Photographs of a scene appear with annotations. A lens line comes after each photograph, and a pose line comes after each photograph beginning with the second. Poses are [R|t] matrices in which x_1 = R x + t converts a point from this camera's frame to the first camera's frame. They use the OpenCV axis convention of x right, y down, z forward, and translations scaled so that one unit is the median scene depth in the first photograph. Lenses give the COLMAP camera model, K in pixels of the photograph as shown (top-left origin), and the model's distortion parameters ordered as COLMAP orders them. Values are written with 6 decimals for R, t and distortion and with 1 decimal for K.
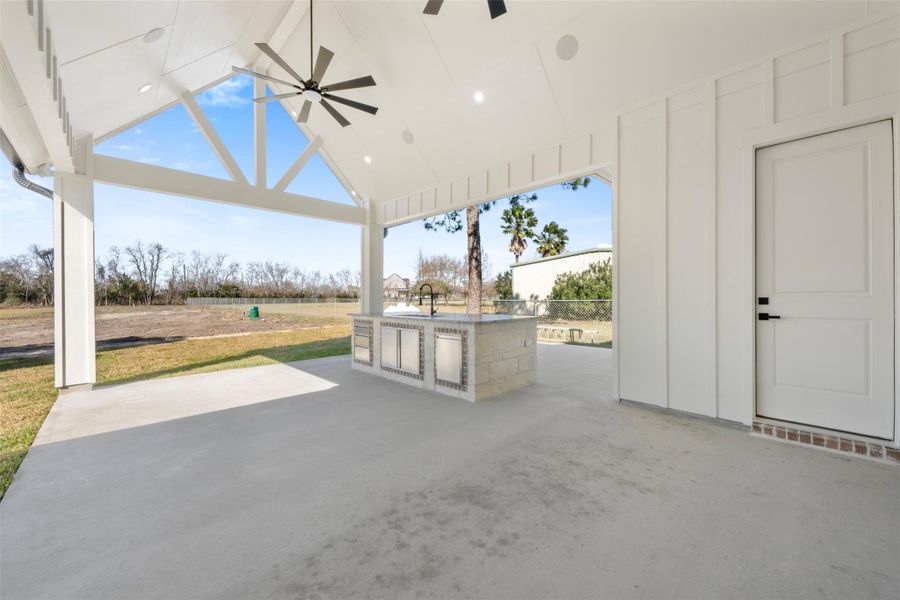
lens RADIAL K [[350.8, 0, 442.2], [0, 350.8, 298.4], [0, 0, 1]] dist [-0.000814, -0.001292]
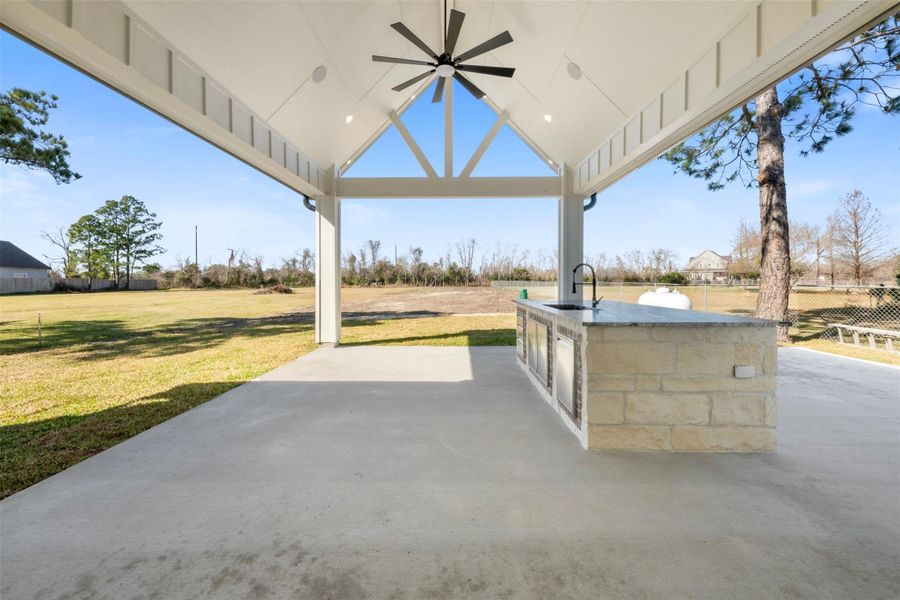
lens RADIAL K [[350.8, 0, 454.6], [0, 350.8, 287.4], [0, 0, 1]] dist [-0.000814, -0.001292]
pose [[0.706137, 0.014566, -0.707925, 0.238238], [-0.002149, 0.999828, 0.018428, -0.004975], [0.708072, -0.011491, 0.706047, 0.253615]]
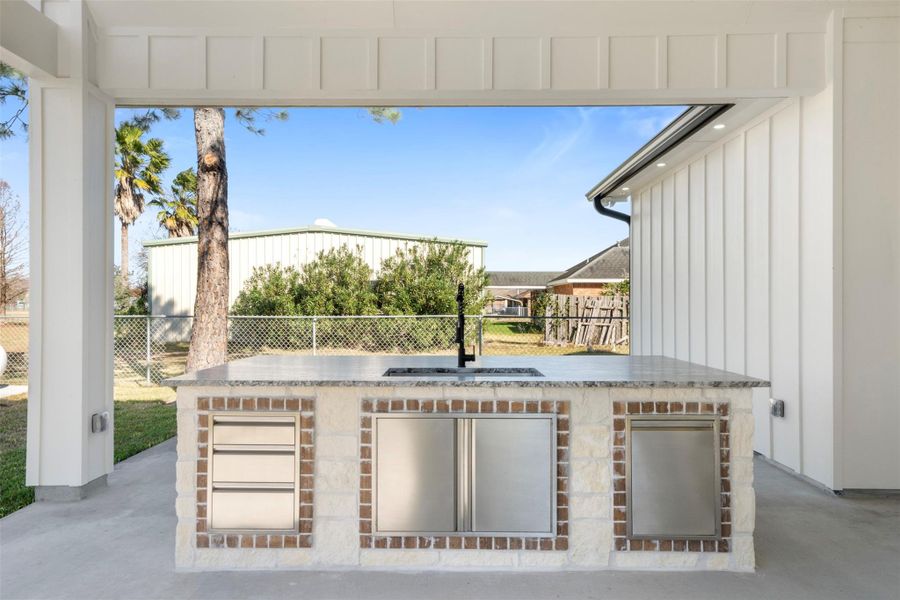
lens RADIAL K [[598.2, 0, 448.1], [0, 598.2, 300.1], [0, 0, 1]] dist [-0.002031, -0.000778]
pose [[0.700084, 0.011115, 0.713974, -0.433859], [-0.002051, 0.999906, -0.013555, -0.014301], [-0.714058, 0.008025, 0.700041, 0.474885]]
